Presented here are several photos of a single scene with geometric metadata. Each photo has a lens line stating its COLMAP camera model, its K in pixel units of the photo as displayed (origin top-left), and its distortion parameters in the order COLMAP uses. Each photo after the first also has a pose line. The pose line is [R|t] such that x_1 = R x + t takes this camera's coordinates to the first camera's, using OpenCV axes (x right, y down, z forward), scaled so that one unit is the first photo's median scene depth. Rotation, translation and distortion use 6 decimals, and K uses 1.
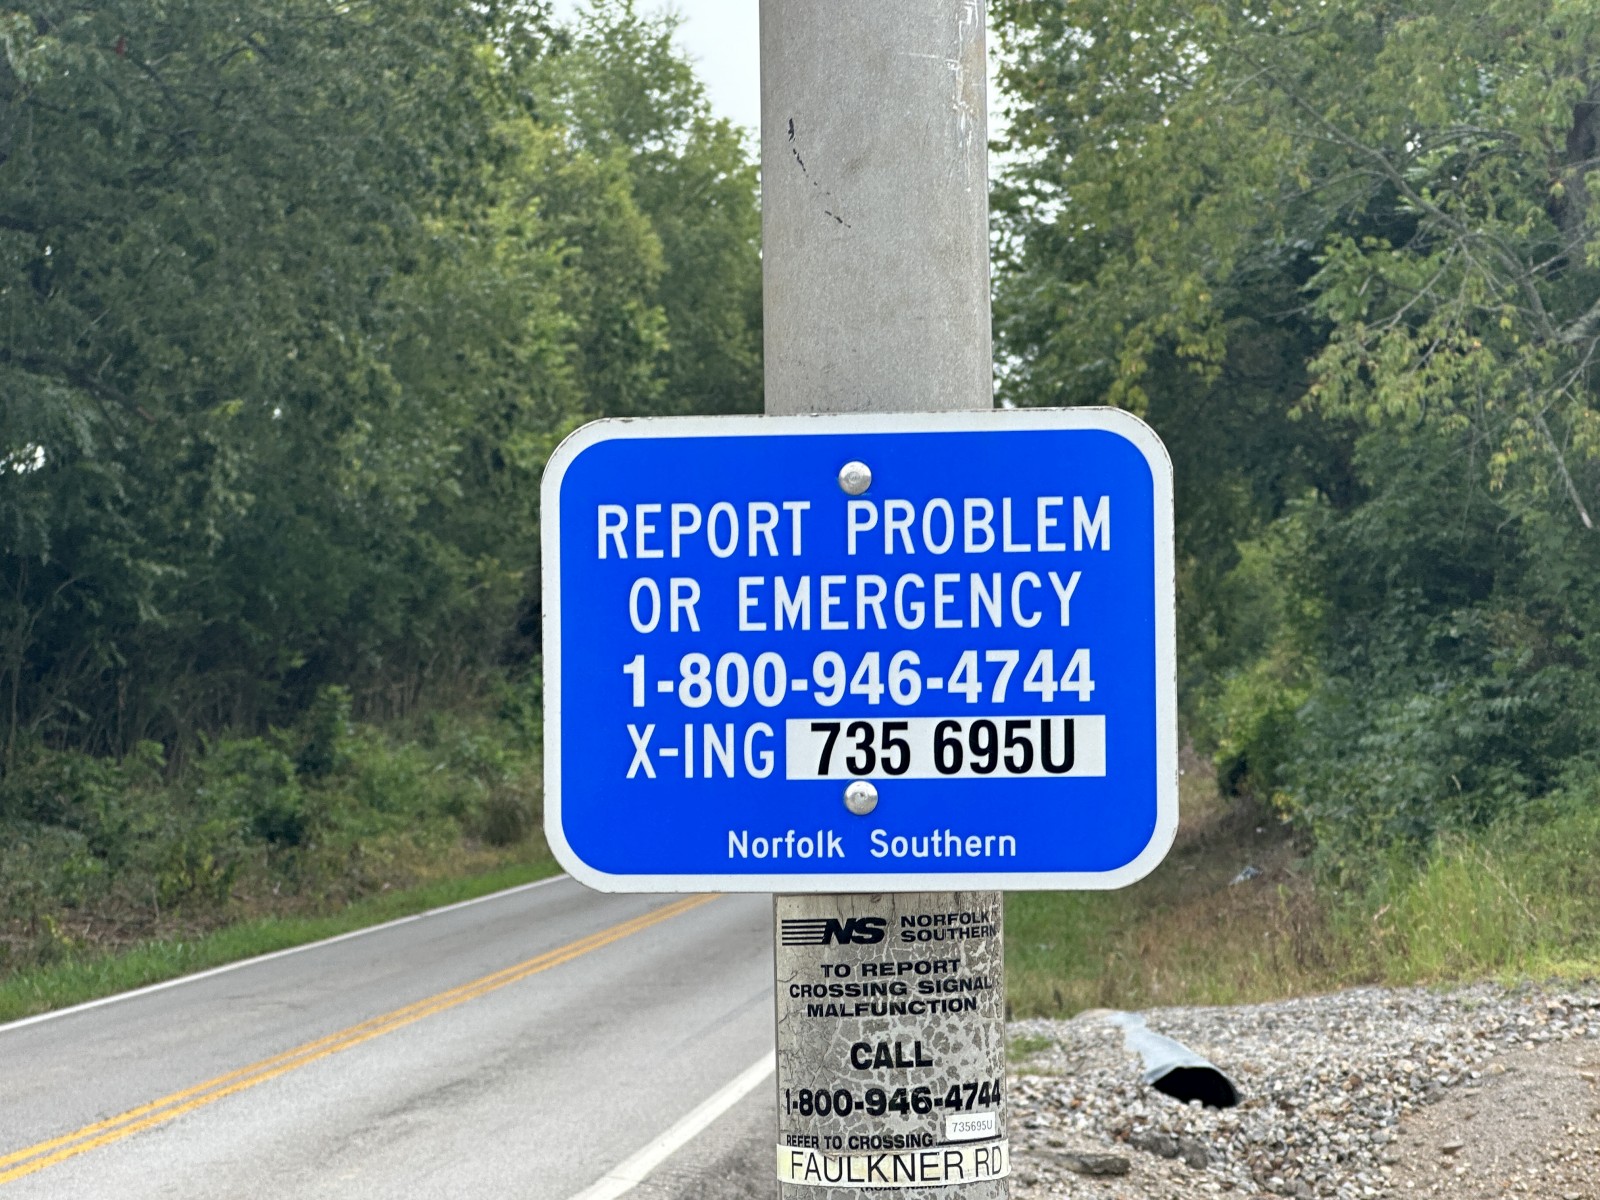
lens RADIAL K [[3993.8, 0, 800.9], [0, 3993.8, 600.2], [0, 0, 1]] dist [-0.054767, 0.000000]
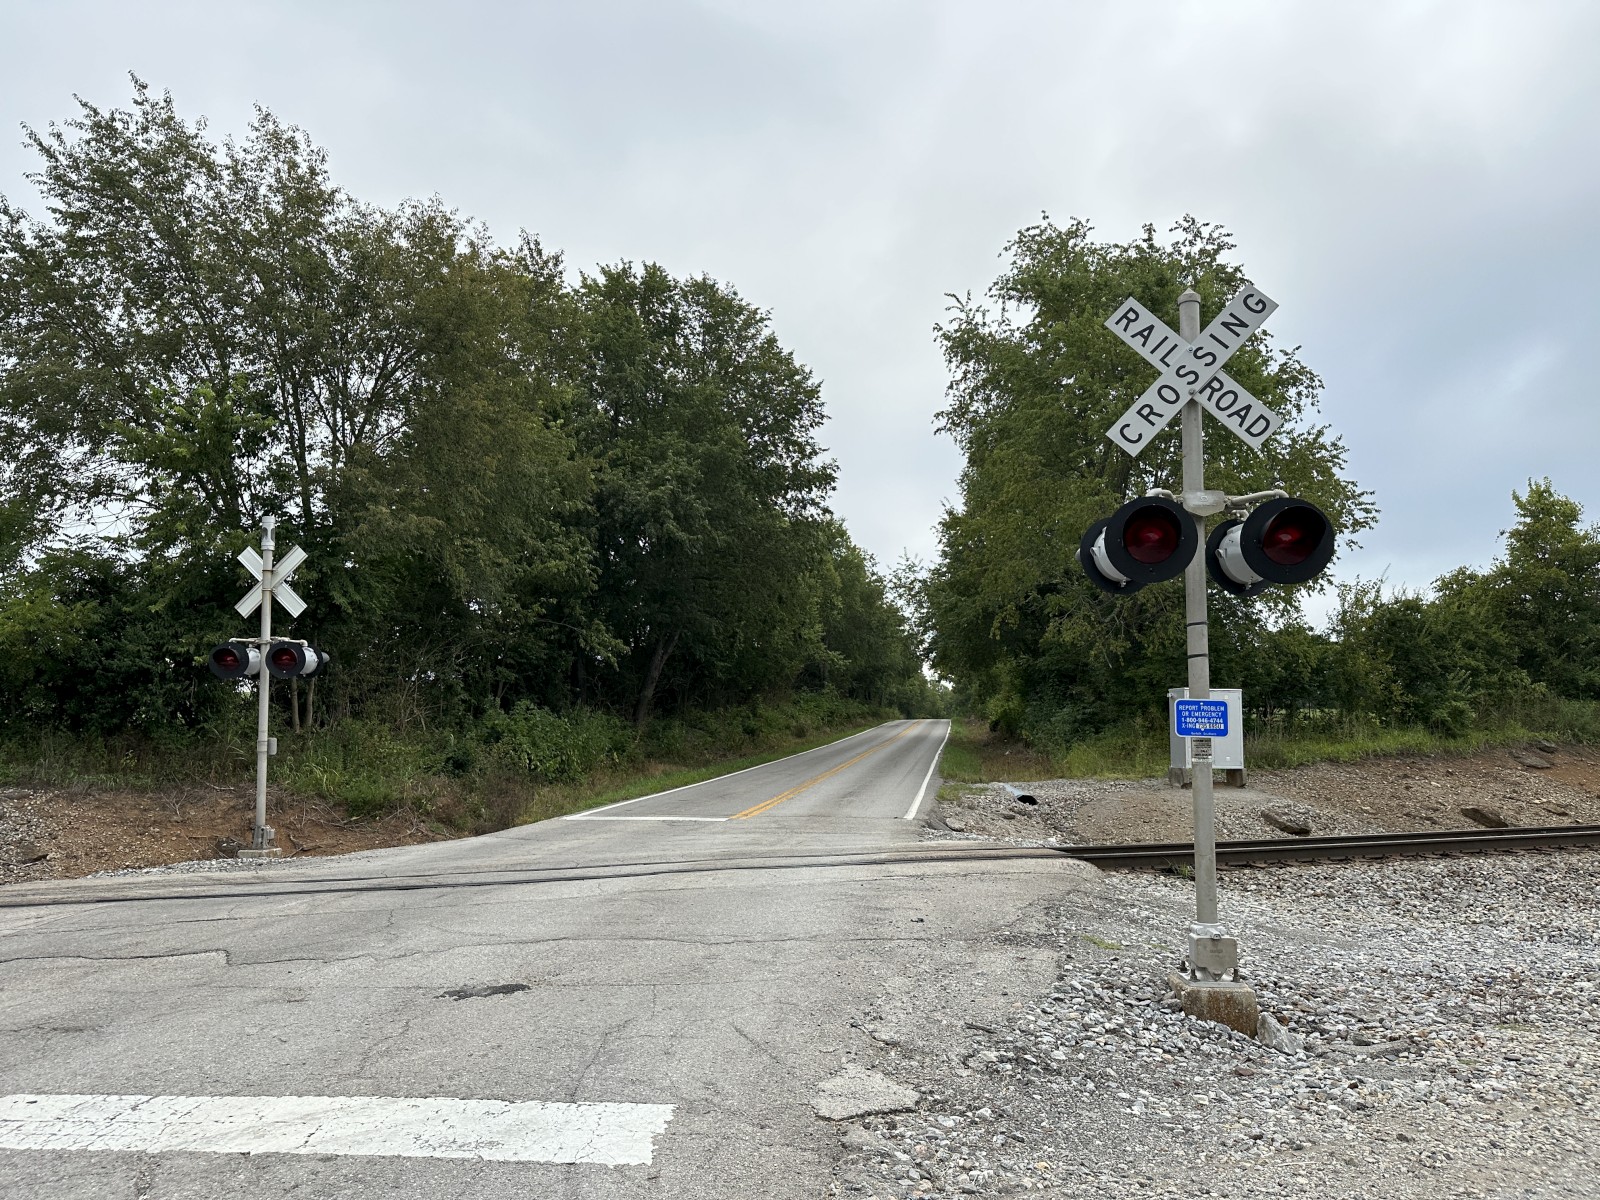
lens RADIAL K [[1092.1, 0, 794.1], [0, 1092.1, 592.7], [0, 0, 1]] dist [0.003385, 0.000003]
pose [[0.997645, 0.026061, -0.063451, -1.035754], [-0.030602, 0.996957, -0.071692, -0.092824], [0.061390, 0.073465, 0.995407, -2.455293]]
